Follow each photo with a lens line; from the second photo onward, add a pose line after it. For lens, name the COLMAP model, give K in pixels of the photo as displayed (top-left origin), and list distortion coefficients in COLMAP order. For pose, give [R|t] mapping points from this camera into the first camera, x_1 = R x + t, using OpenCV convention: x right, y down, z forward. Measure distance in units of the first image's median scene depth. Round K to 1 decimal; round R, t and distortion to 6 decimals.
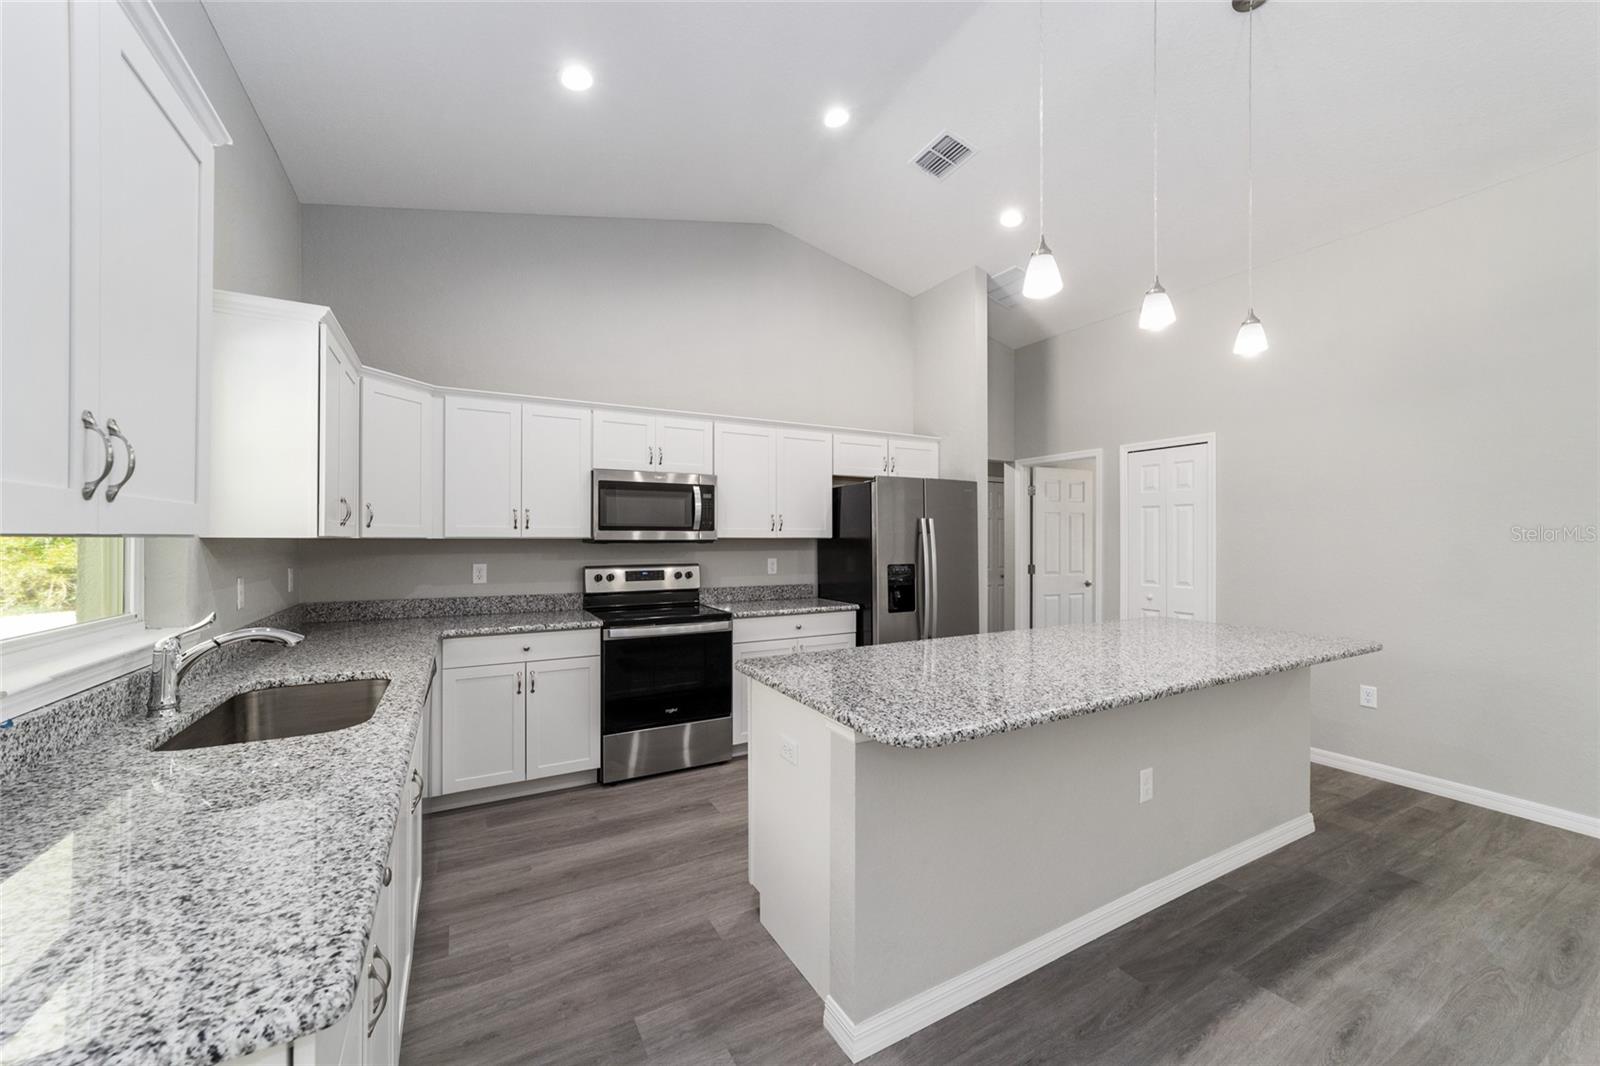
lens RADIAL K [[609.3, 0, 804.5], [0, 609.3, 532.8], [0, 0, 1]] dist [-0.001989, 0.000093]
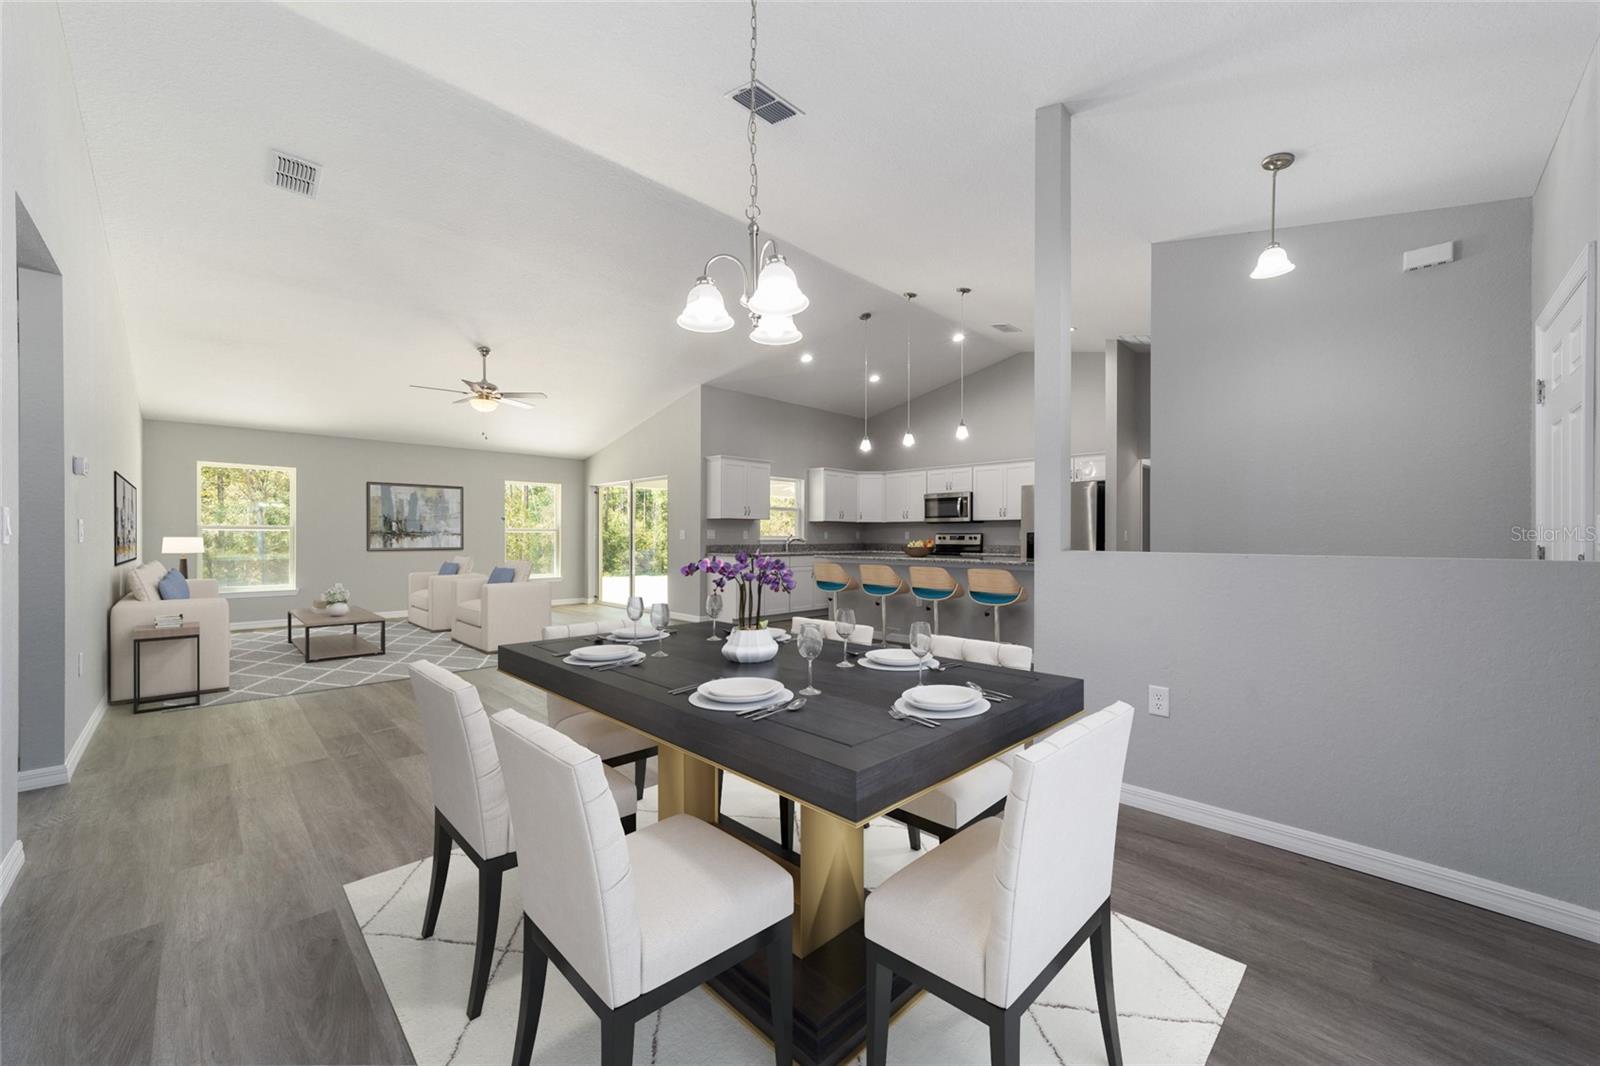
lens RADIAL K [[609.3, 0, 798.9], [0, 609.3, 537.3], [0, 0, 1]] dist [-0.001989, 0.000093]
pose [[0.274399, 0.005885, -0.961598, 1.809785], [0.010758, 0.999900, 0.009189, 0.042131], [0.961556, -0.012866, 0.274309, -0.196317]]
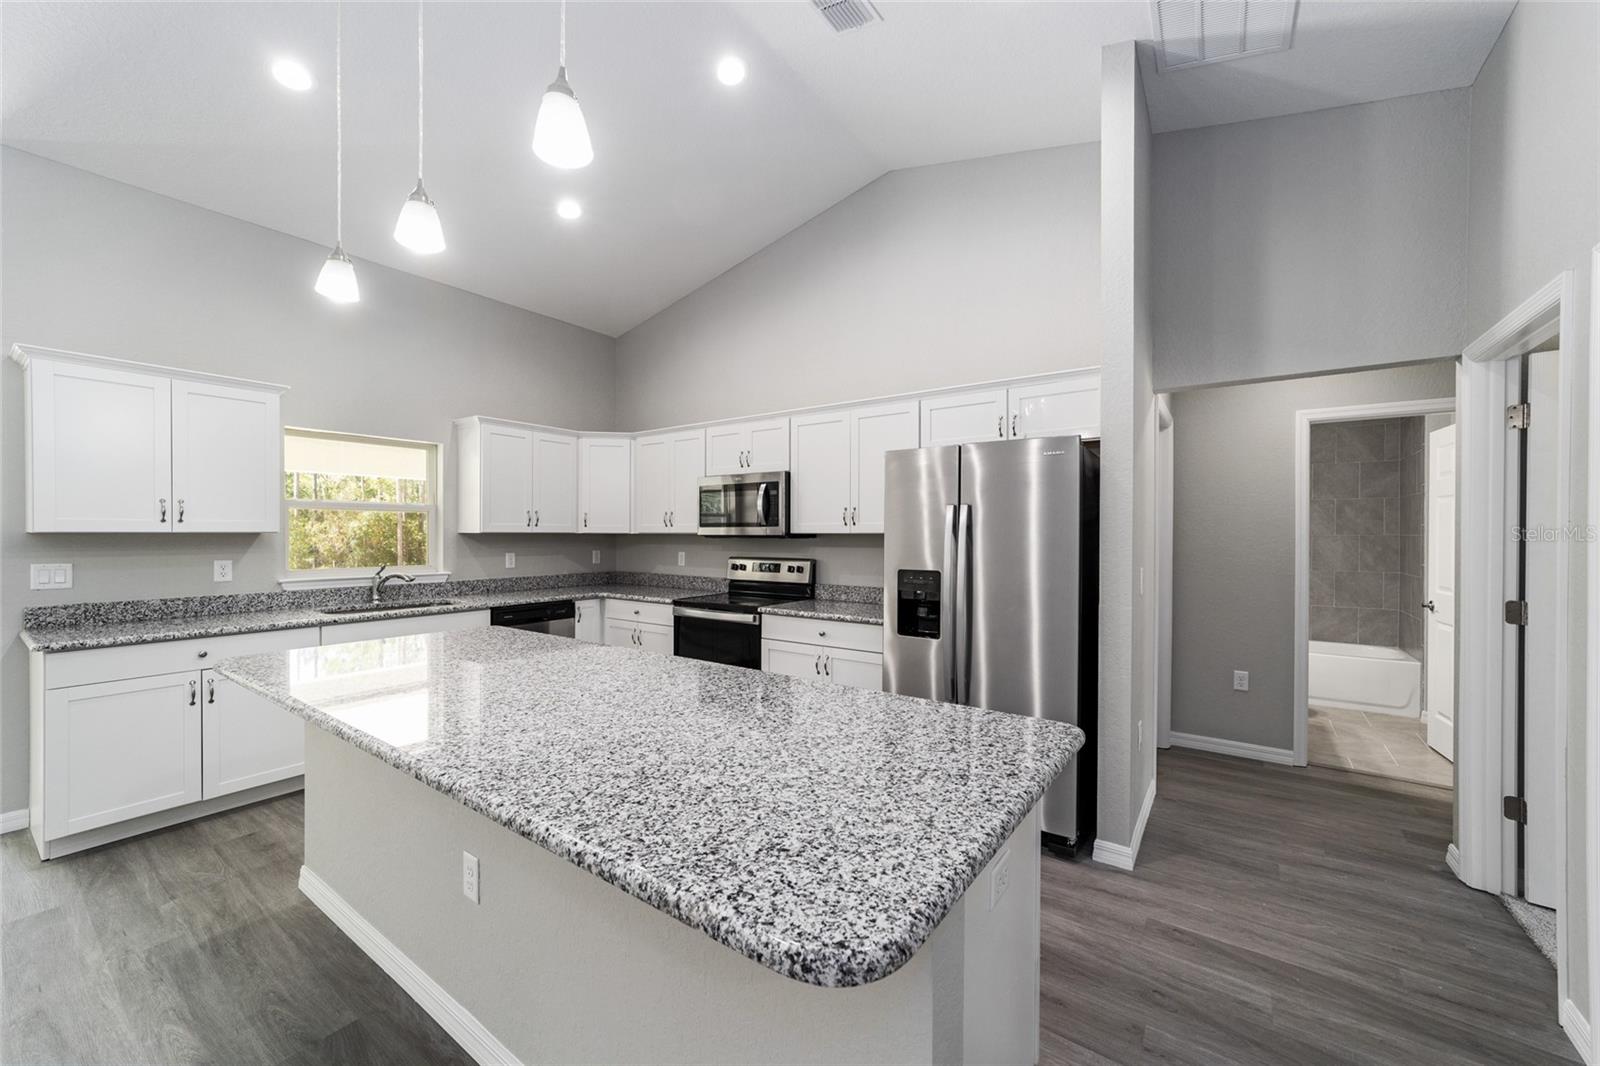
lens RADIAL K [[609.3, 0, 800.7], [0, 609.3, 536.0], [0, 0, 1]] dist [-0.001989, 0.000093]
pose [[0.435904, 0.007275, -0.899964, 0.781508], [0.010037, 0.999866, 0.012944, -0.000455], [0.899937, -0.014675, 0.435772, 0.589410]]
